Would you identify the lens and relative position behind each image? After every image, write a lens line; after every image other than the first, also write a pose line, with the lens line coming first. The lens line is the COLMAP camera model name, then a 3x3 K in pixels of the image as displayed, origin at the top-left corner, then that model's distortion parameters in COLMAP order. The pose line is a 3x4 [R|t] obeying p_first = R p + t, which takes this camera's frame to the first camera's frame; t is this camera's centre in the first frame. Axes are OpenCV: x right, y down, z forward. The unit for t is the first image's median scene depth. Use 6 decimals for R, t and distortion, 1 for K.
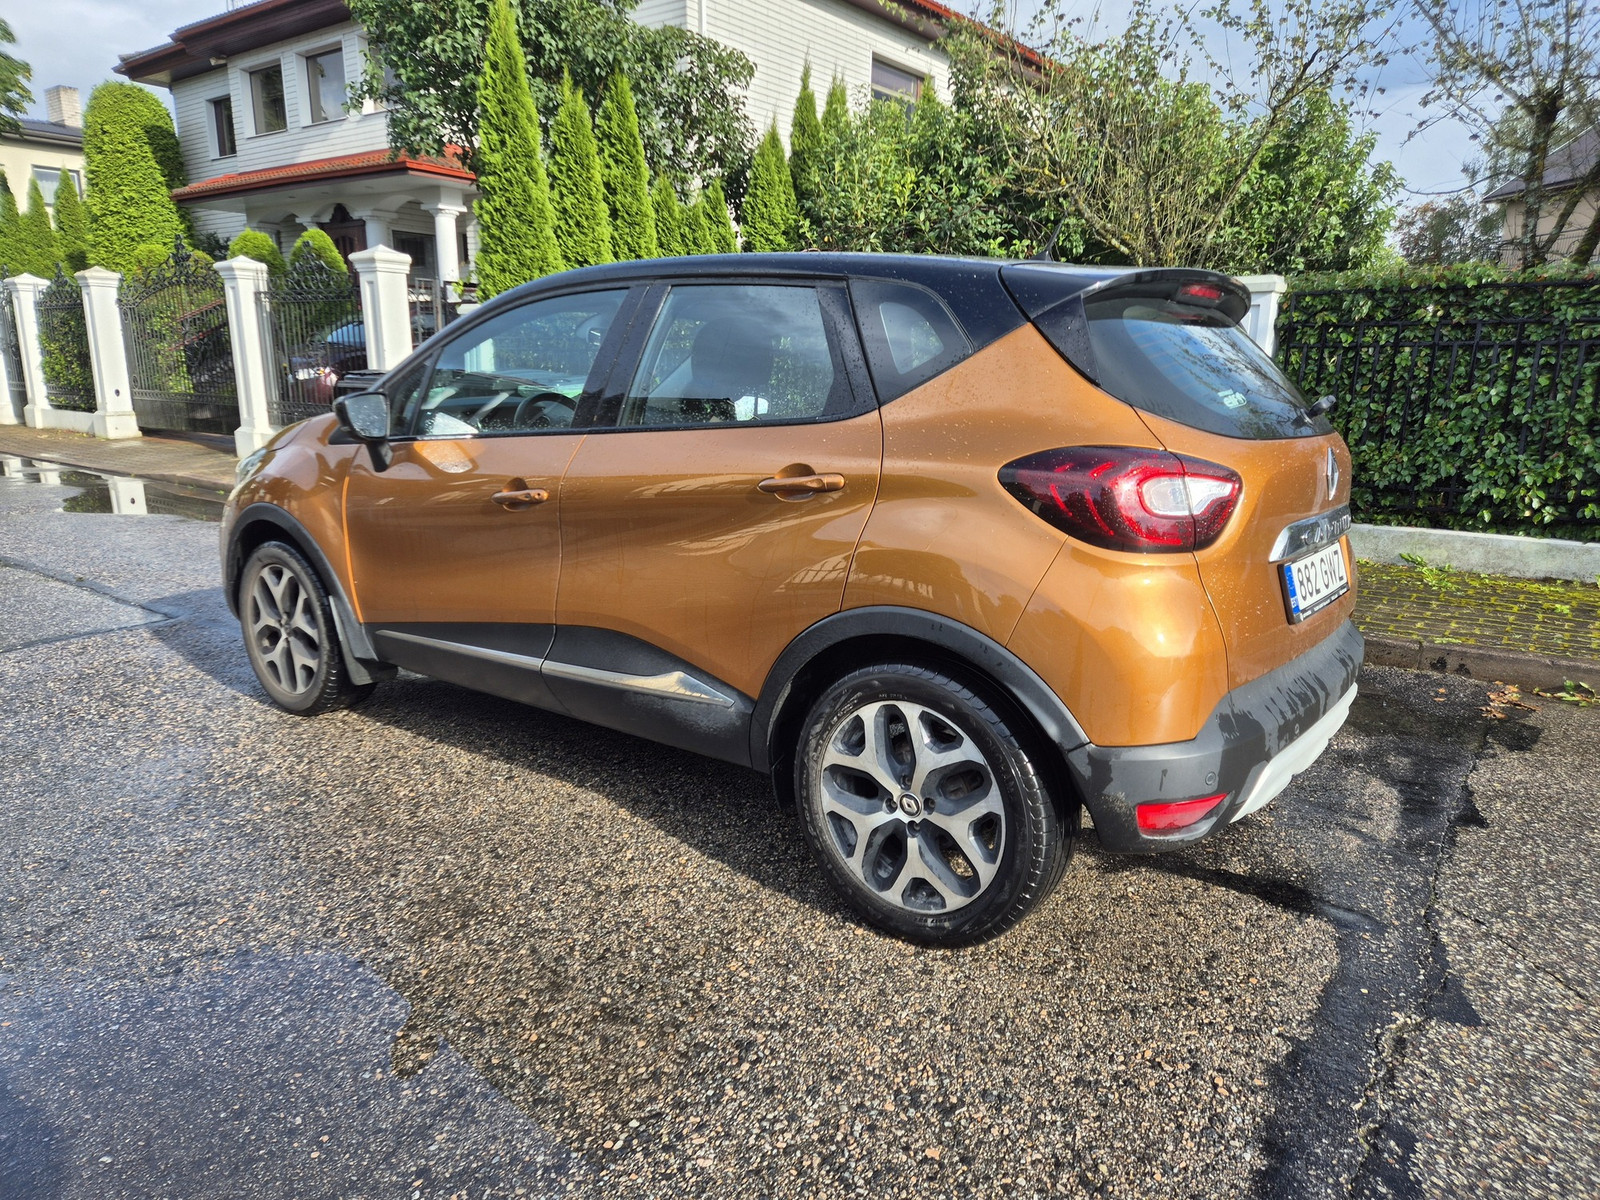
lens RADIAL K [[1080.1, 0, 793.7], [0, 1080.1, 602.1], [0, 0, 1]] dist [0.086242, -0.064514]
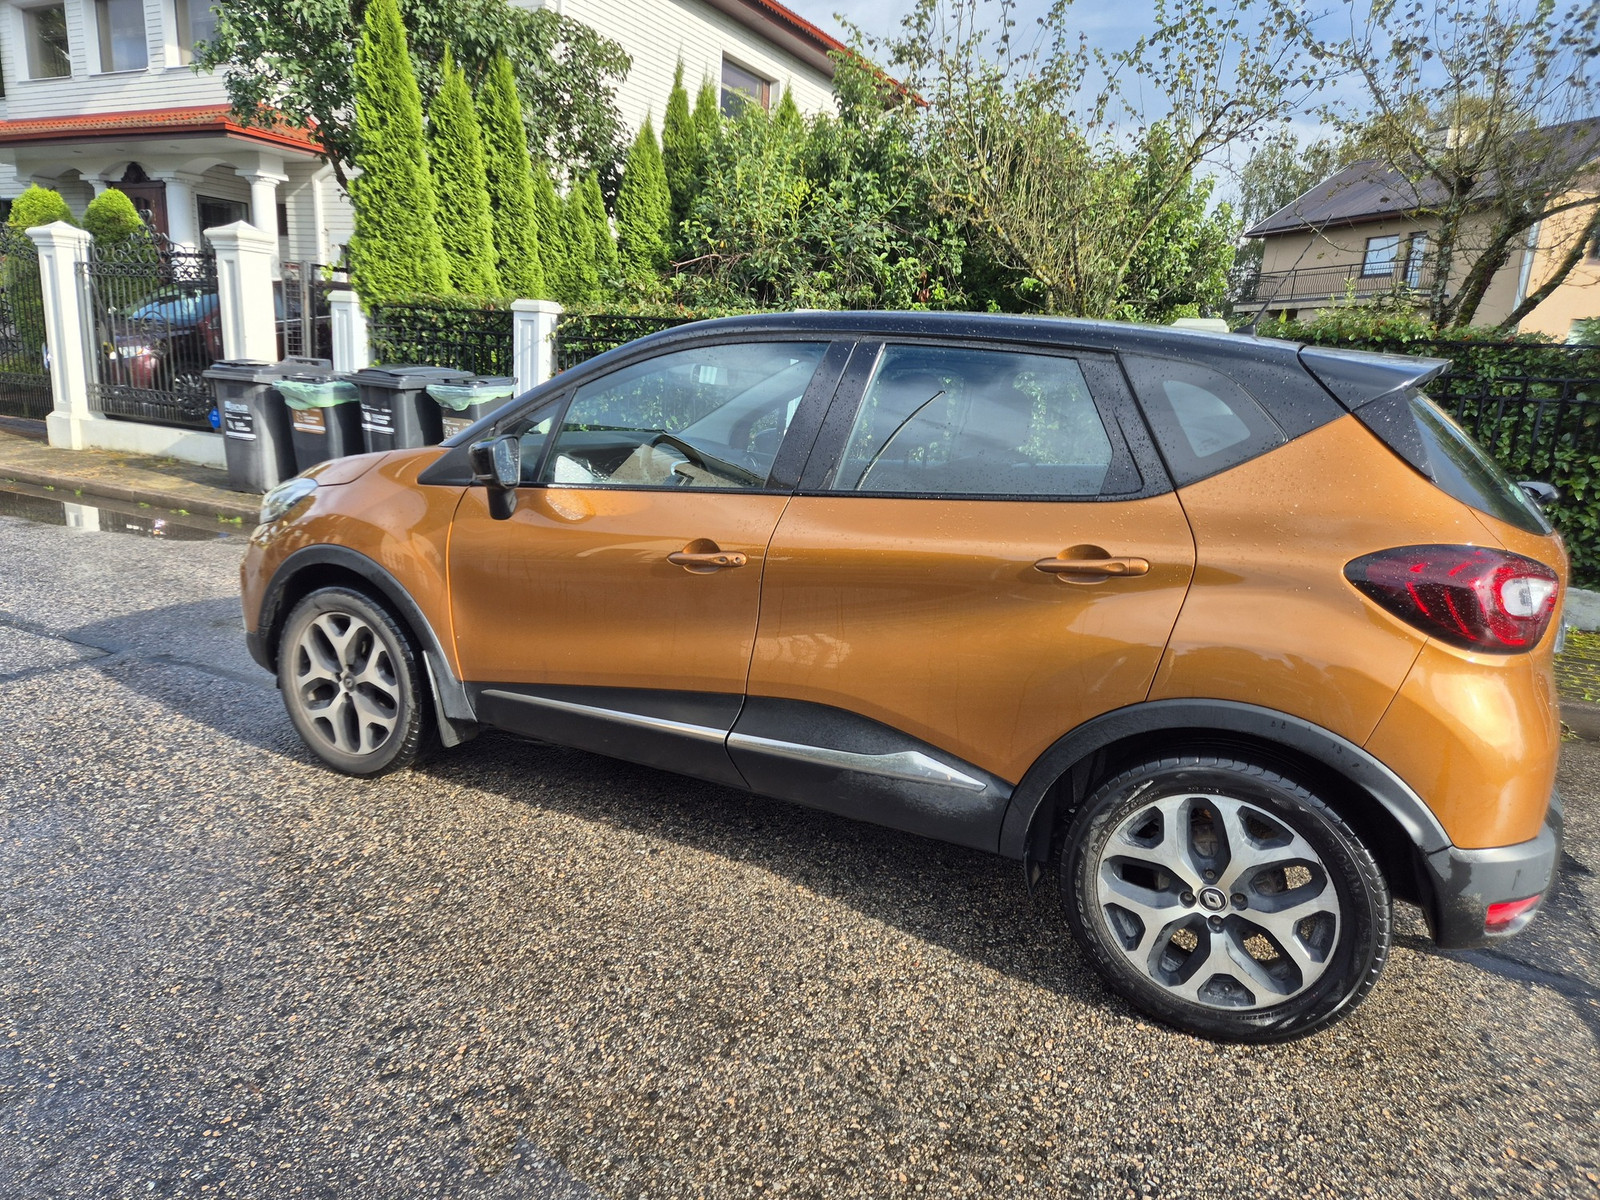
lens RADIAL K [[1080.1, 0, 803.2], [0, 1080.1, 605.3], [0, 0, 1]] dist [0.086242, -0.064514]
pose [[0.986152, 0.005749, 0.165746, -0.276639], [-0.006562, 0.999969, 0.004355, -0.052234], [-0.165716, -0.005383, 0.986159, 0.057435]]
